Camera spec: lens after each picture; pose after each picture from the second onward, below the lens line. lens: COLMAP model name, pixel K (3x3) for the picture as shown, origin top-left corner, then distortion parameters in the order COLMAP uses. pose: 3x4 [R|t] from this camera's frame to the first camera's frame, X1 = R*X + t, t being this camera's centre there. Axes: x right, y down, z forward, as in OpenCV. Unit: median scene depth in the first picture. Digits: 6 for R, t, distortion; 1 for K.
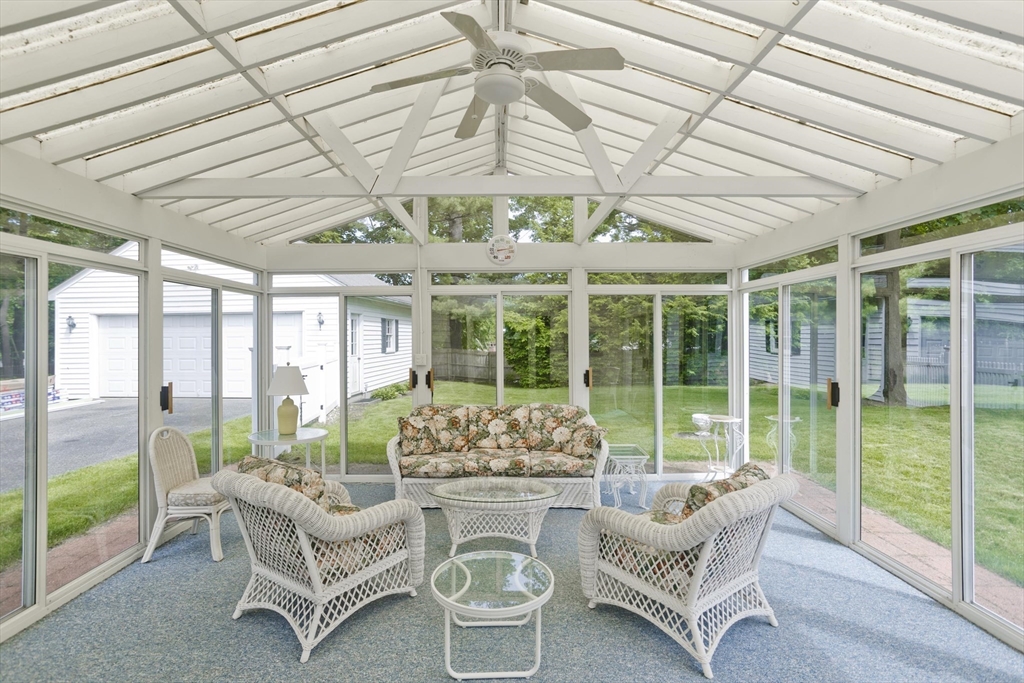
lens RADIAL K [[504.8, 0, 513.2], [0, 504.8, 340.0], [0, 0, 1]] dist [-0.052742, 0.034334]
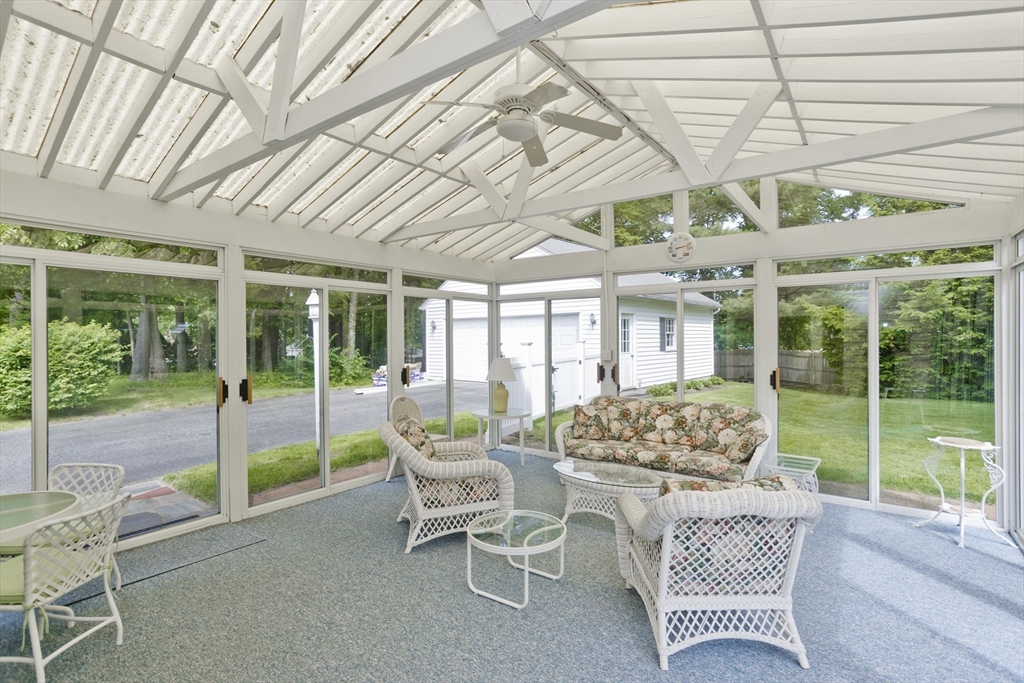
lens RADIAL K [[503.7, 0, 514.9], [0, 503.7, 350.6], [0, 0, 1]] dist [-0.036709, 0.020792]
pose [[0.796484, 0.016174, -0.604443, 0.347283], [-0.002406, 0.999719, 0.023580, 0.003514], [0.604655, -0.017327, 0.796299, 0.007269]]
